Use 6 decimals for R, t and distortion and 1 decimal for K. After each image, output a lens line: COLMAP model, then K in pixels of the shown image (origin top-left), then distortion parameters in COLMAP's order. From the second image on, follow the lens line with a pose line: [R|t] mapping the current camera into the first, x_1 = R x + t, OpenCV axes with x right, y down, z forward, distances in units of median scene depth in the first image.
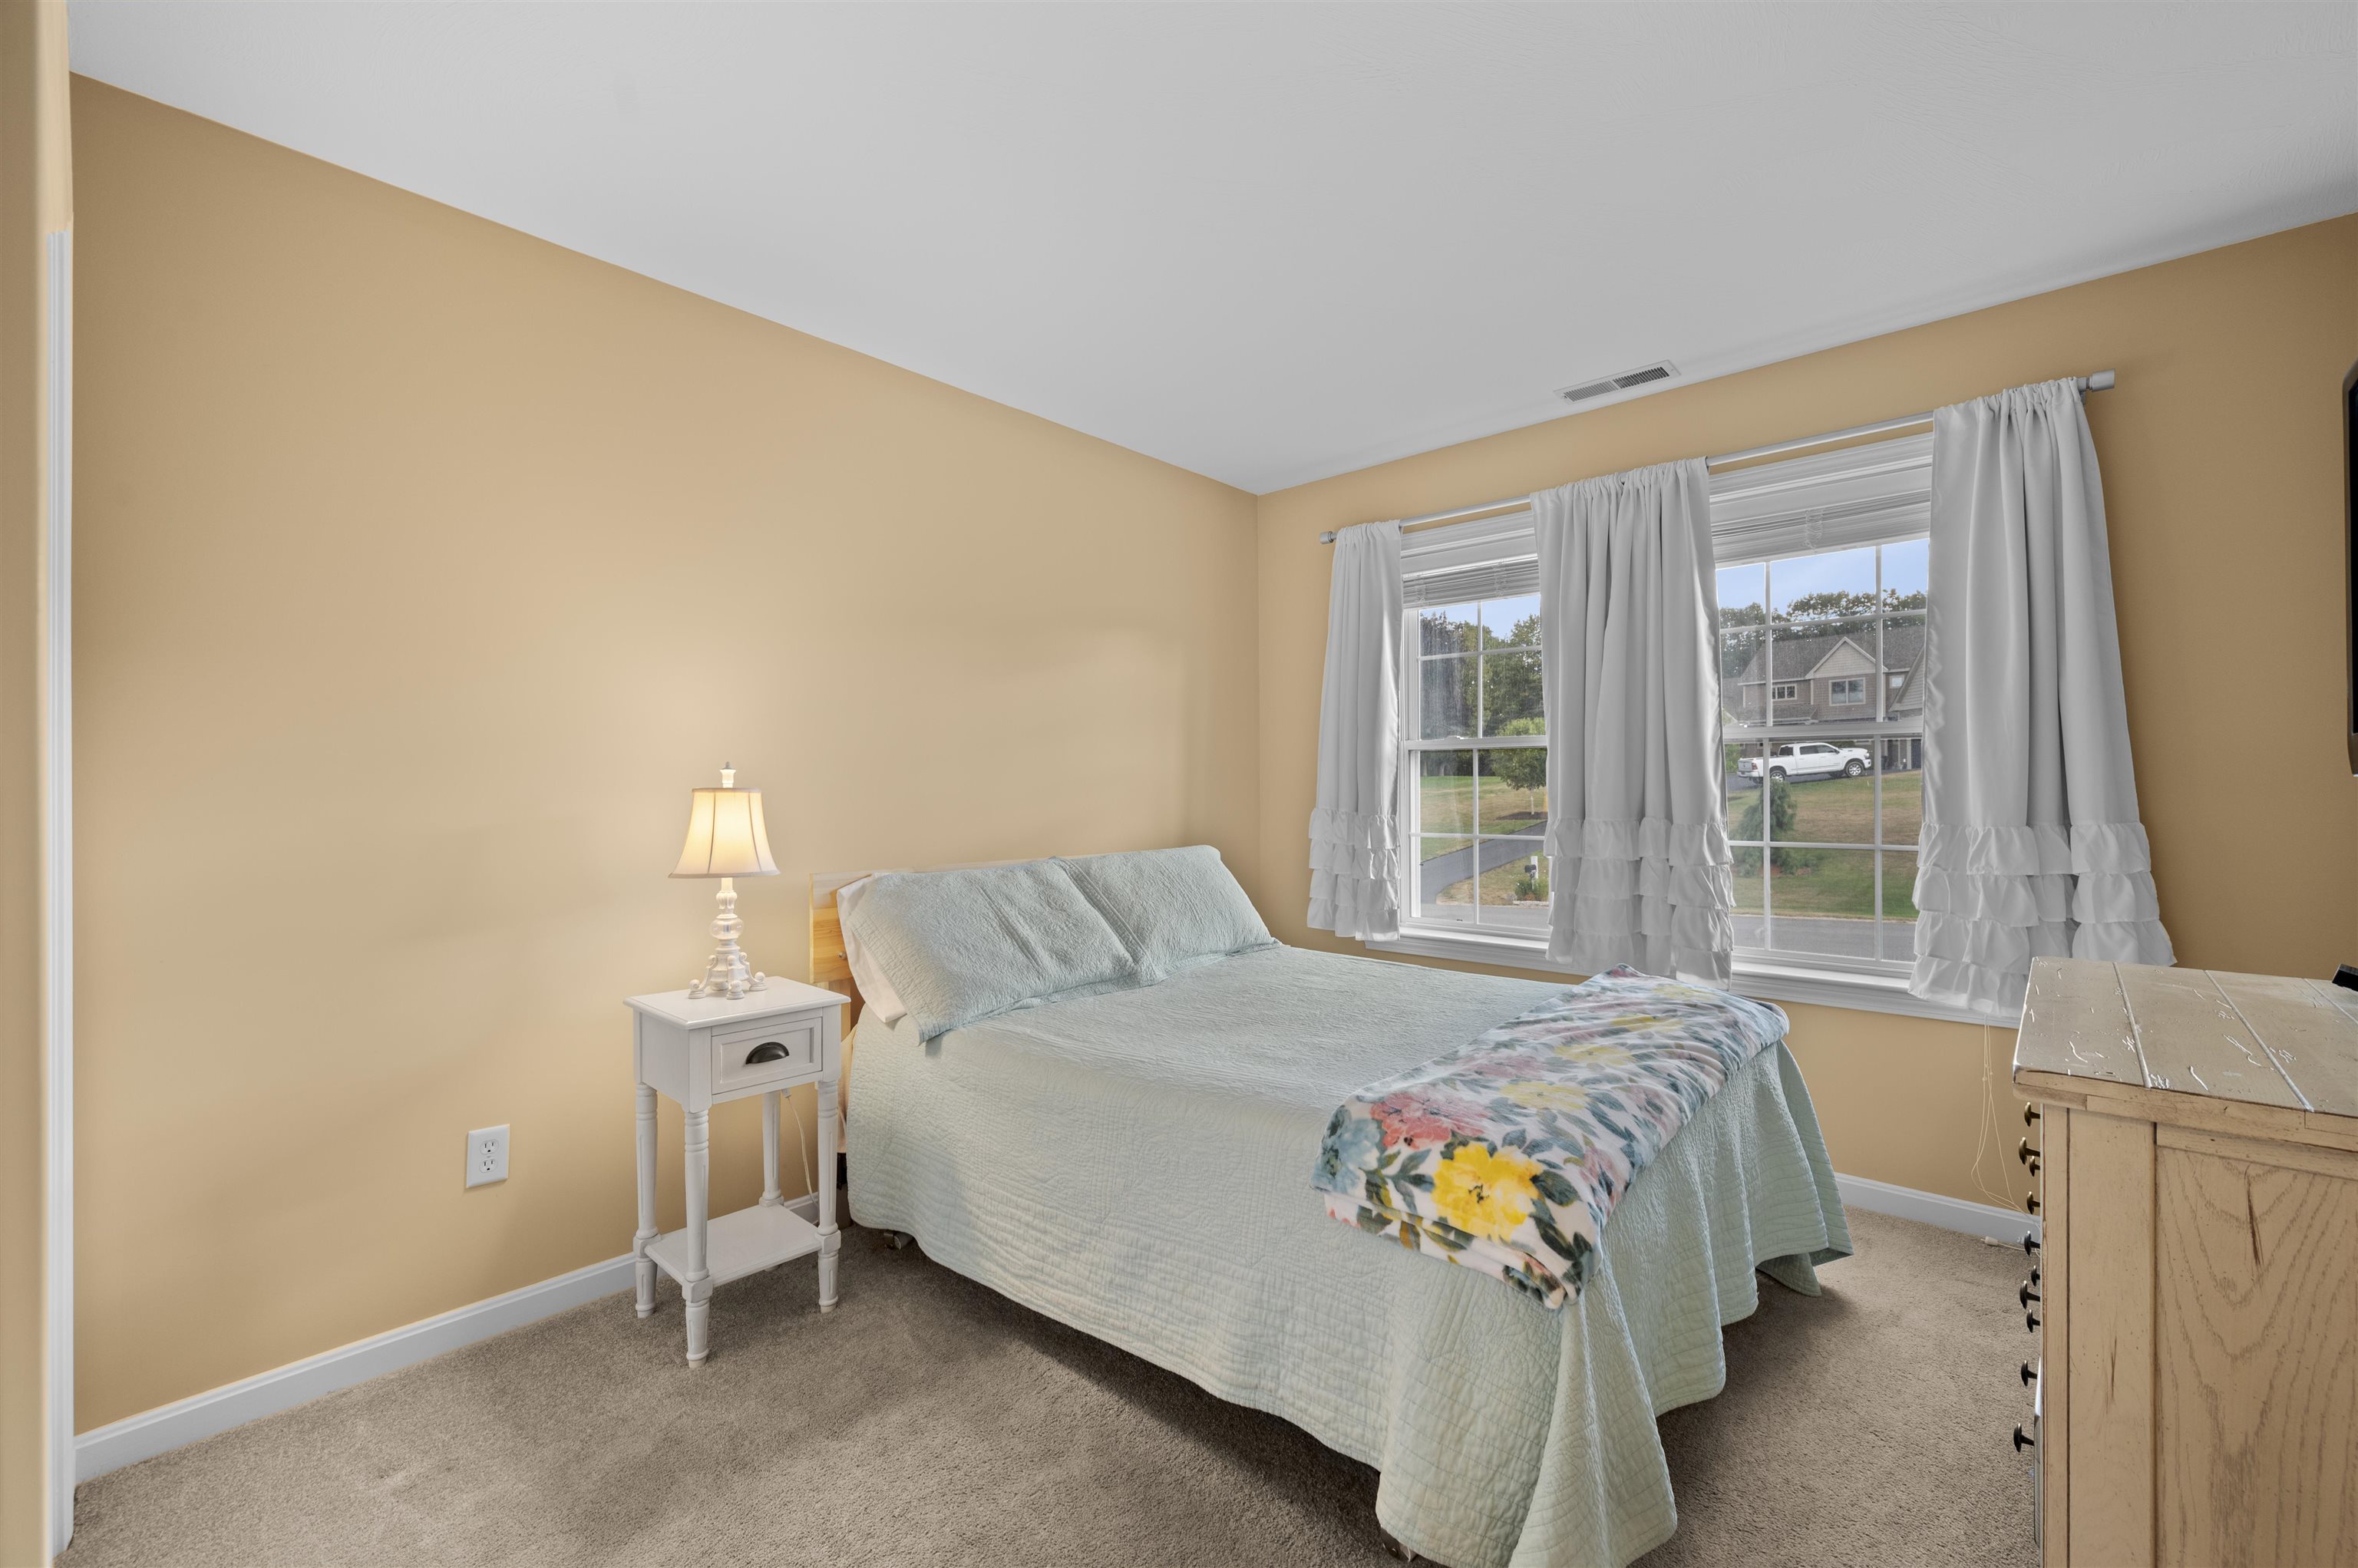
lens RADIAL K [[1001.7, 0, 1179.0], [0, 1001.7, 784.0], [0, 0, 1]] dist [0.000041, -0.000070]
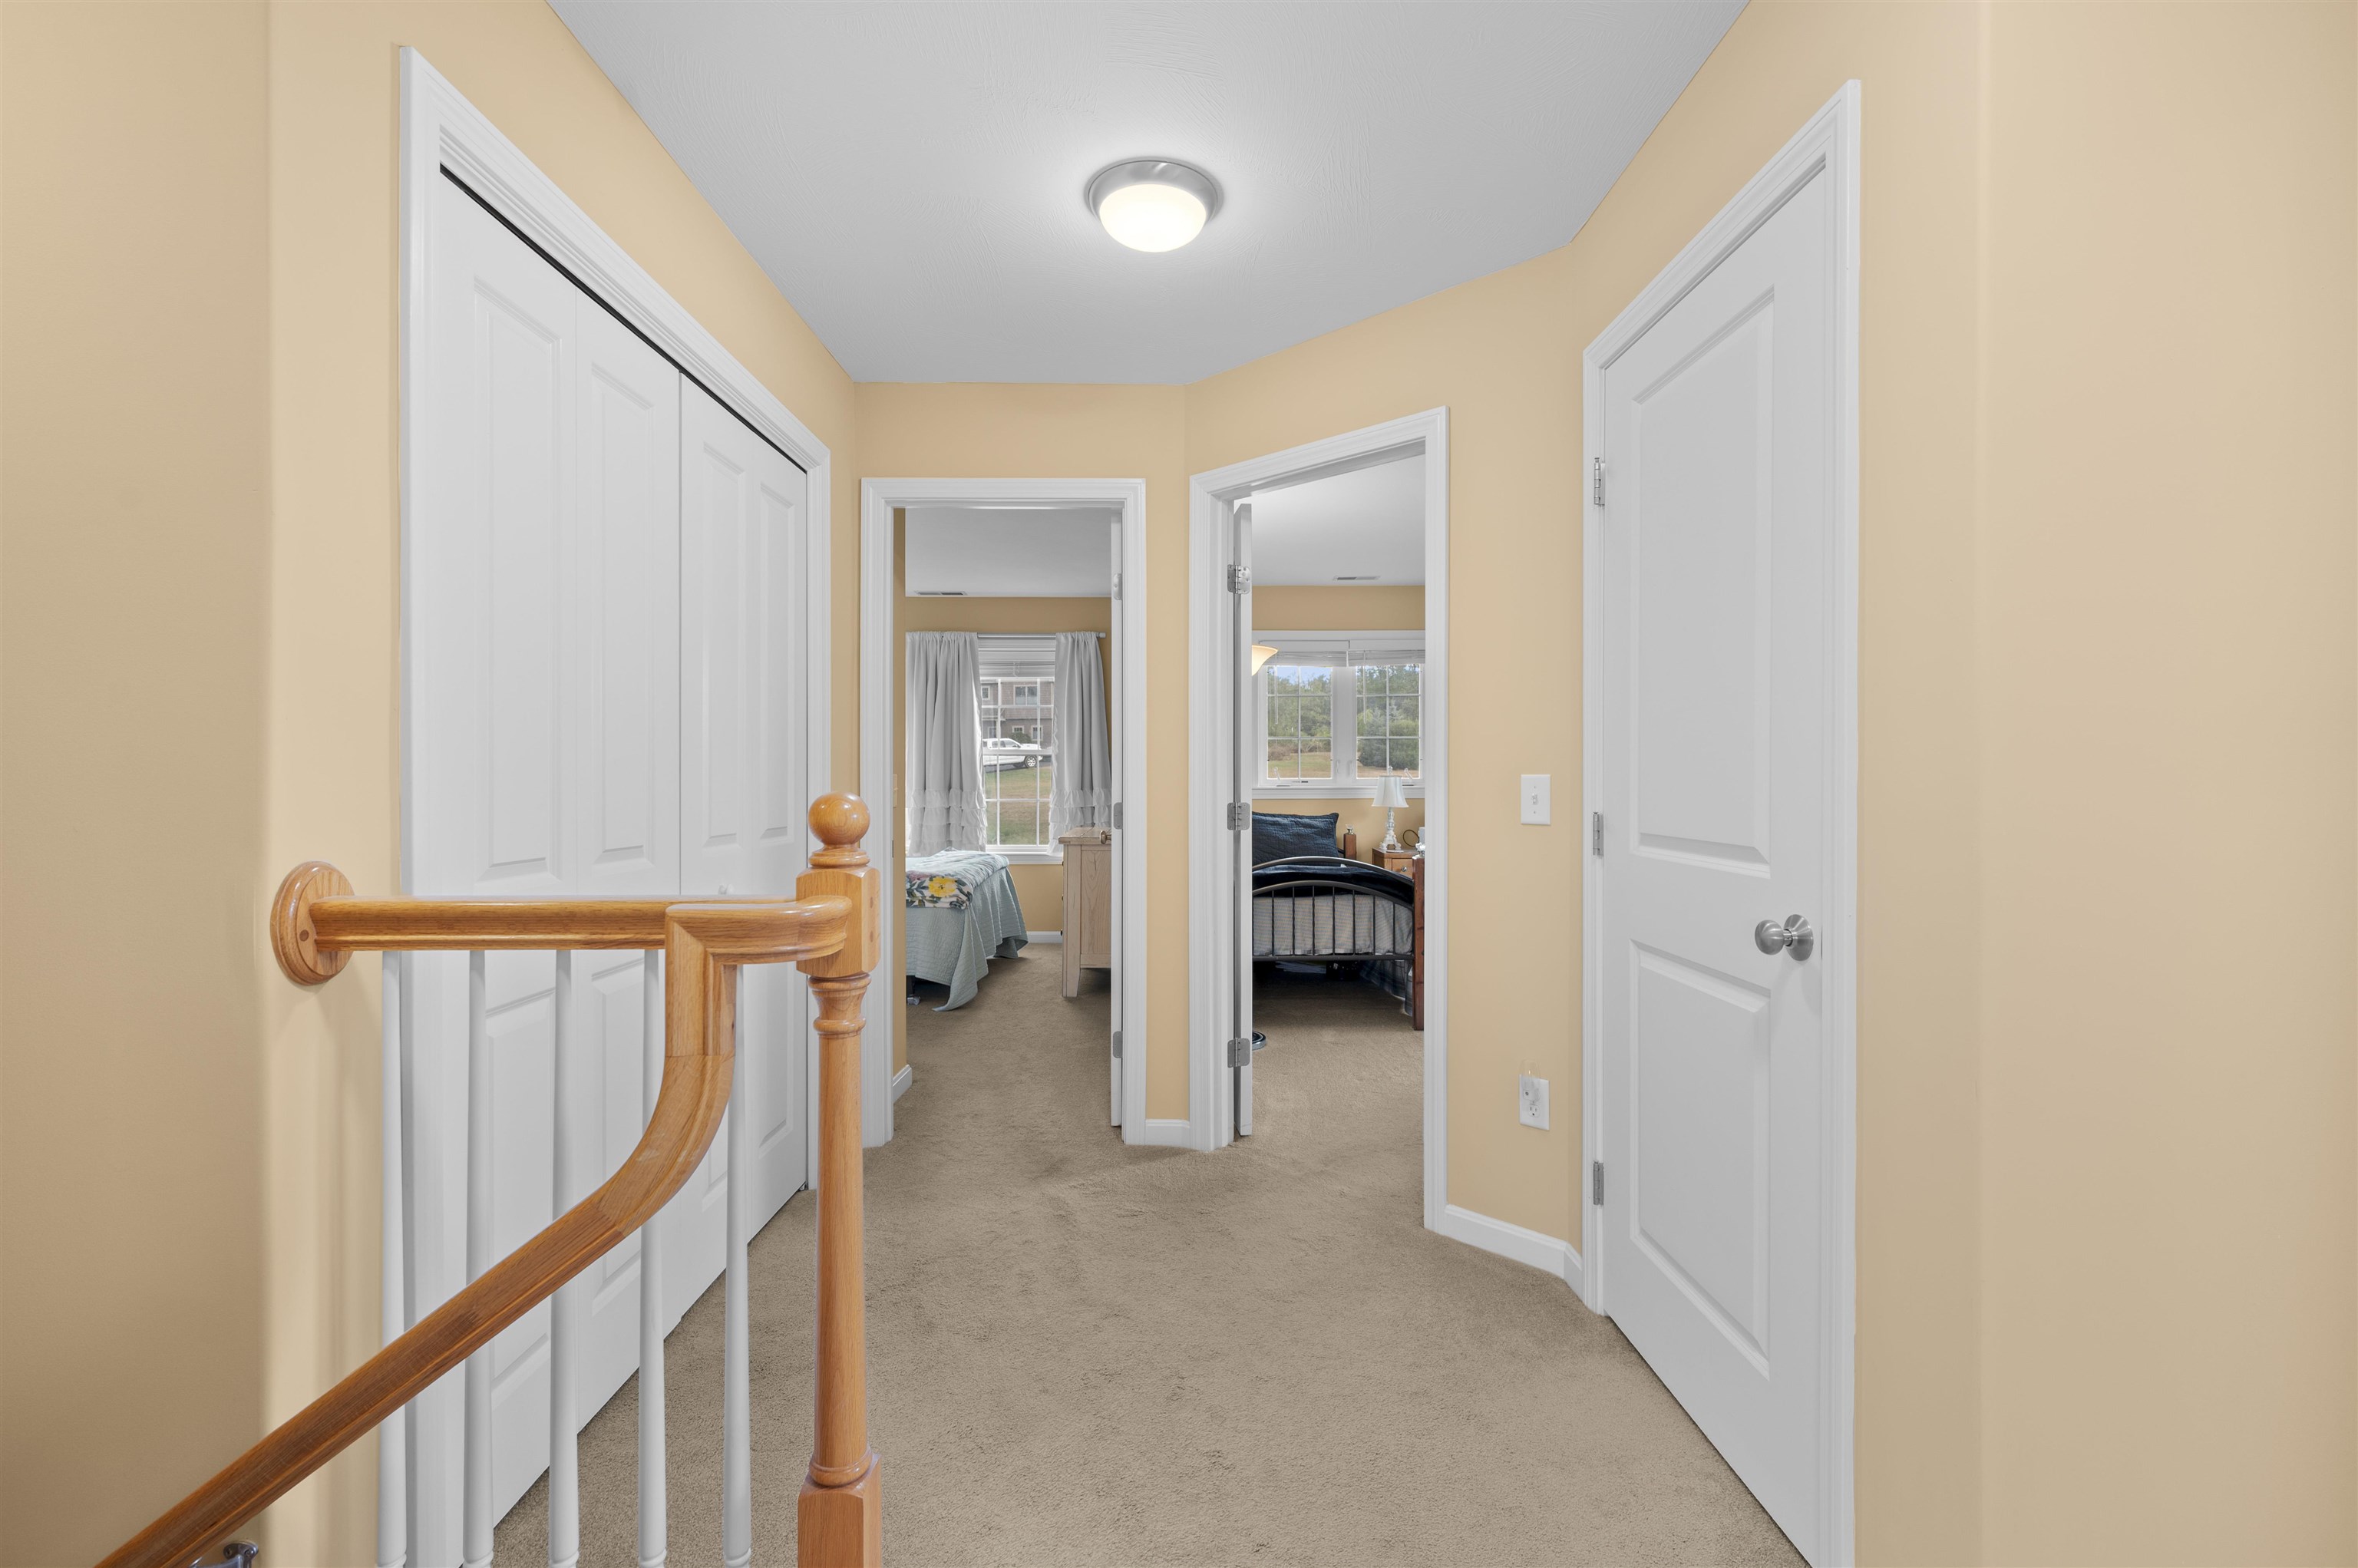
lens RADIAL K [[1078.5, 0, 1181.2], [0, 1078.5, 775.5], [0, 0, 1]] dist [-0.000215, -0.000005]
pose [[0.744076, 0.005972, 0.668068, -0.964310], [-0.008919, 0.999960, 0.000995, -0.003351], [-0.668035, -0.006698, 0.744099, -1.436433]]
